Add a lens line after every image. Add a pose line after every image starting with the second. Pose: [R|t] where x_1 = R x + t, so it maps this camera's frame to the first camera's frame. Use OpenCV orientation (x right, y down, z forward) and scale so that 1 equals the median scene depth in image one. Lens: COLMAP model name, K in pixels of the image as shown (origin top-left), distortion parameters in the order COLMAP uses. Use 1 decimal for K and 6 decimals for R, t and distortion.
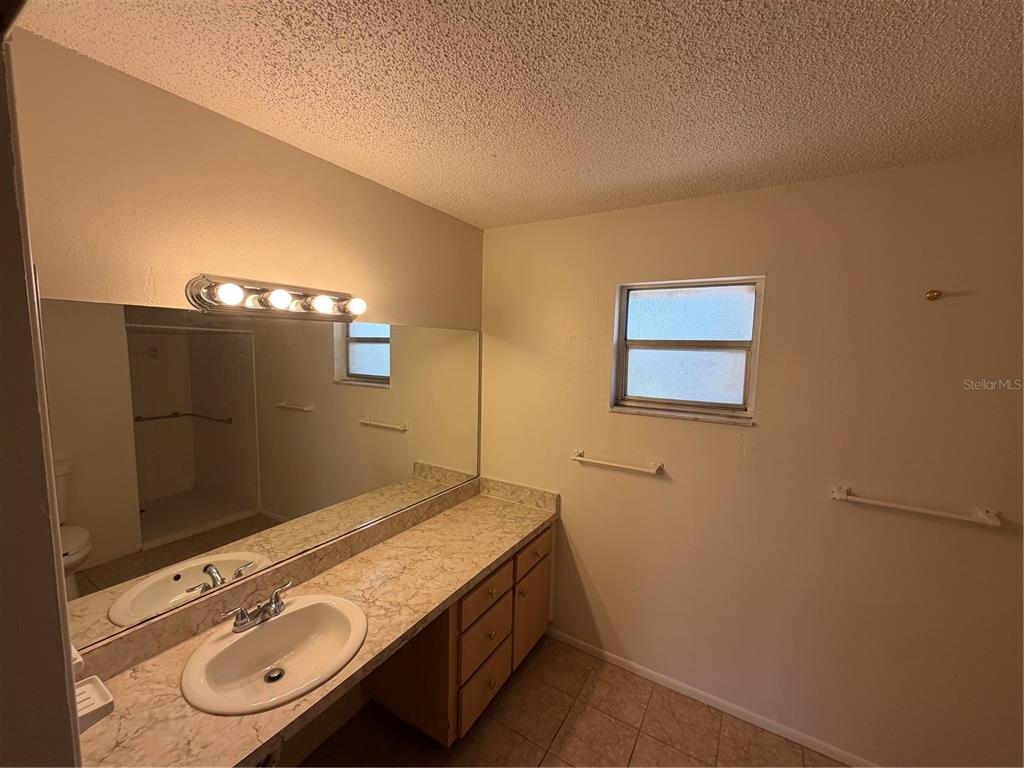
lens RADIAL K [[408.5, 0, 514.9], [0, 408.5, 384.9], [0, 0, 1]] dist [-0.000641, -0.000056]
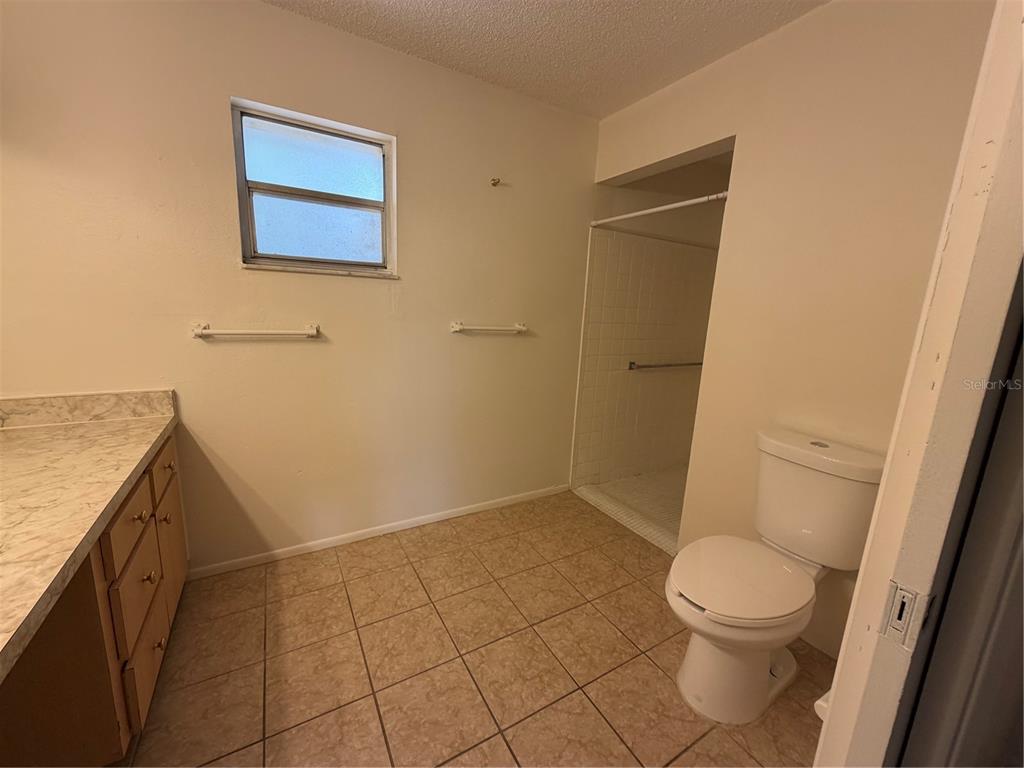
lens RADIAL K [[408.5, 0, 515.9], [0, 408.5, 386.8], [0, 0, 1]] dist [-0.000641, -0.000056]
pose [[0.468594, -0.174255, 0.866057, -0.262037], [0.050411, 0.984030, 0.170716, 0.189541], [-0.881974, -0.036338, 0.469895, 0.140876]]
